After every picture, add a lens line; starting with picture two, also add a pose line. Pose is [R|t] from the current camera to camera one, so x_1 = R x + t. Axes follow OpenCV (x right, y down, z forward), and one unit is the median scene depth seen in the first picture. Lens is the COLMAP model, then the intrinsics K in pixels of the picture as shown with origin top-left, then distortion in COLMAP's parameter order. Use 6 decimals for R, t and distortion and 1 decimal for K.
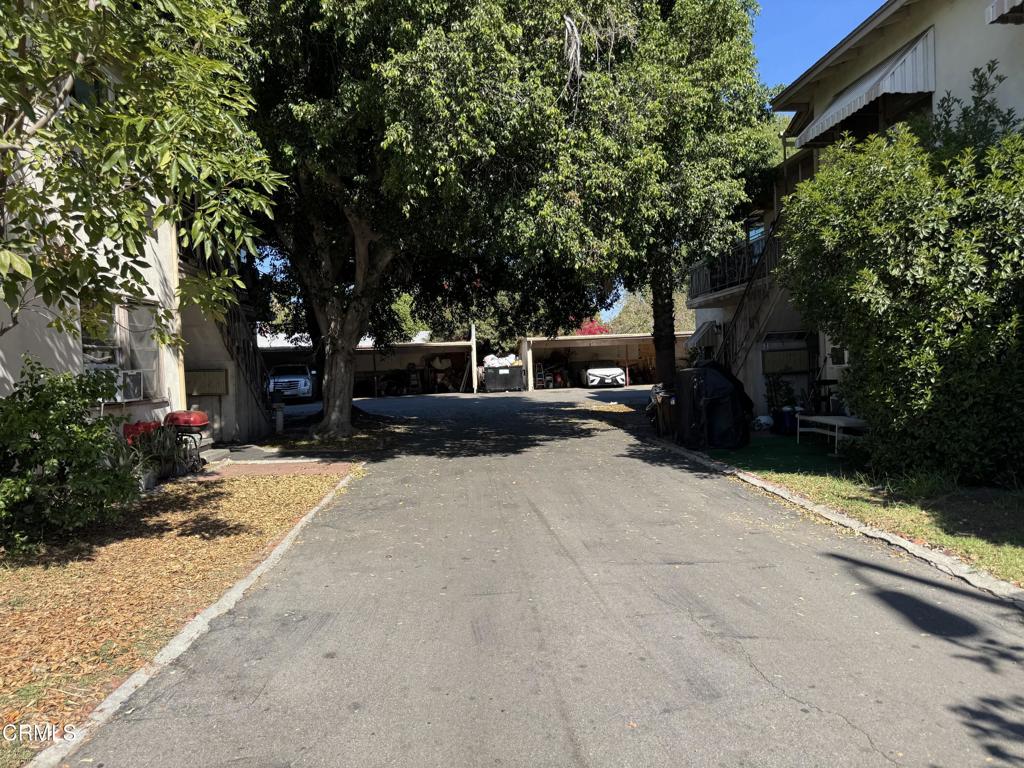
lens RADIAL K [[723.2, 0, 512.0], [0, 723.2, 384.0], [0, 0, 1]] dist [-0.031364, -0.004363]
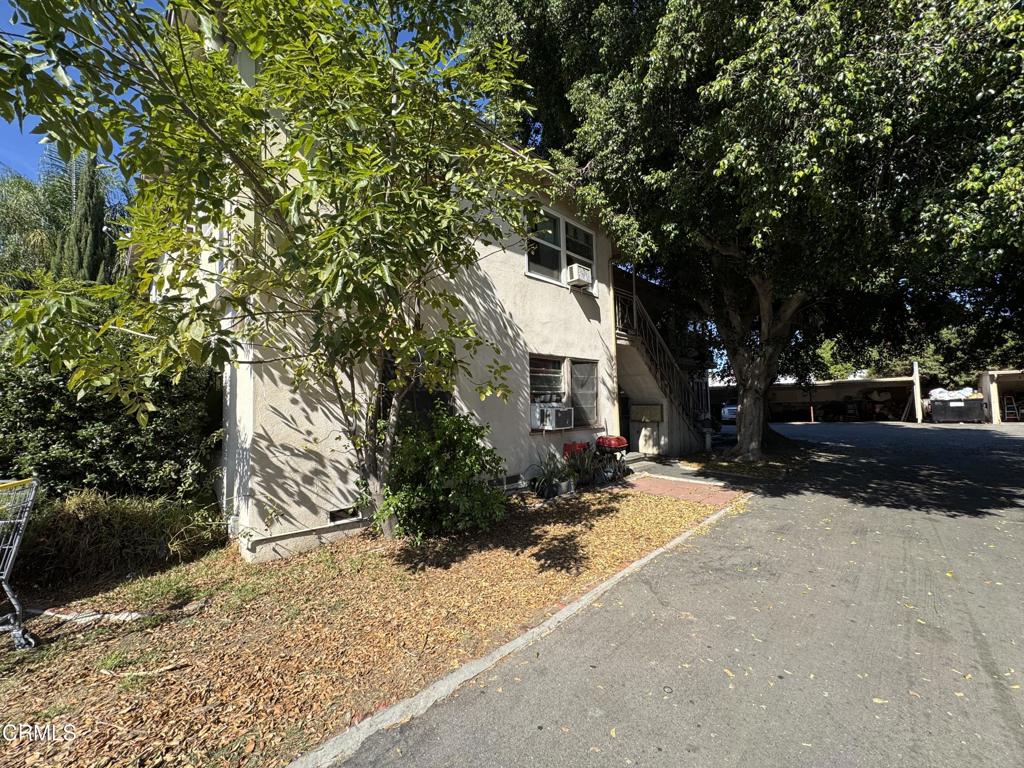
lens RADIAL K [[400.7, 0, 512.6], [0, 400.7, 386.2], [0, 0, 1]] dist [-0.001470, 0.000215]
pose [[0.654233, -0.020244, -0.756022, 0.019535], [-0.016191, 0.999038, -0.040762, -0.024326], [0.756120, 0.038908, 0.653276, 0.323428]]
